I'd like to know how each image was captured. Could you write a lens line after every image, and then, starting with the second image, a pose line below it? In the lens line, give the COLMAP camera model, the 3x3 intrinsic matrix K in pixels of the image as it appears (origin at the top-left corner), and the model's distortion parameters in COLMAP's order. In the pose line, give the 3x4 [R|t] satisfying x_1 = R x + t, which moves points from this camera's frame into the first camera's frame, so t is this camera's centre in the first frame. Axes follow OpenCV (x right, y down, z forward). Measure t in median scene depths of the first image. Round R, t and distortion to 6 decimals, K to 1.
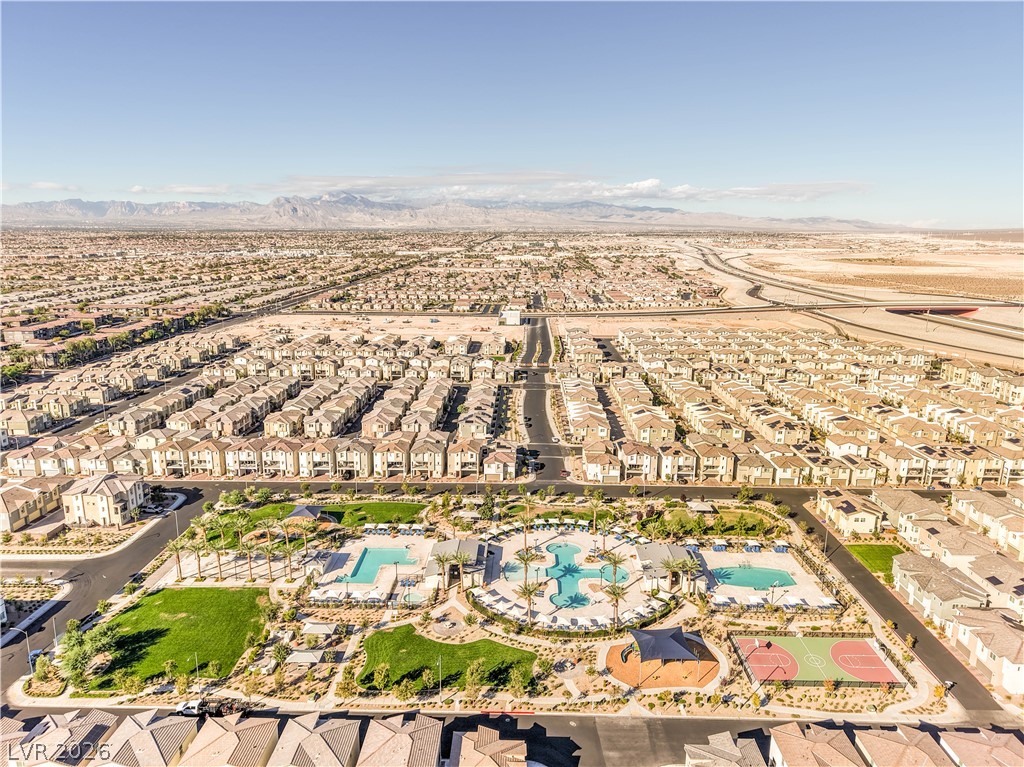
lens RADIAL K [[687.1, 0, 512.0], [0, 687.1, 383.5], [0, 0, 1]] dist [0.035519, -0.027877]
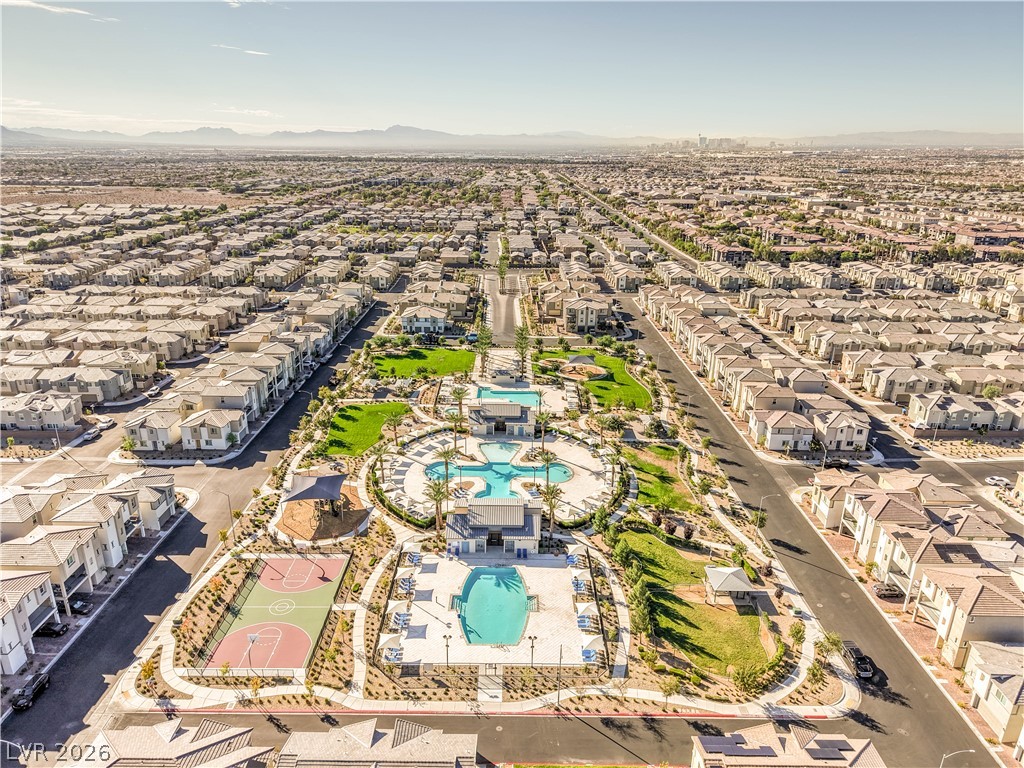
lens RADIAL K [[687.1, 0, 512.0], [0, 687.1, 384.0], [0, 0, 1]] dist [0.035519, -0.027877]
pose [[0.023843, 0.323892, -0.945794, 0.818769], [-0.233968, 0.921597, 0.309707, -0.105186], [0.971952, 0.213901, 0.097754, 0.827976]]
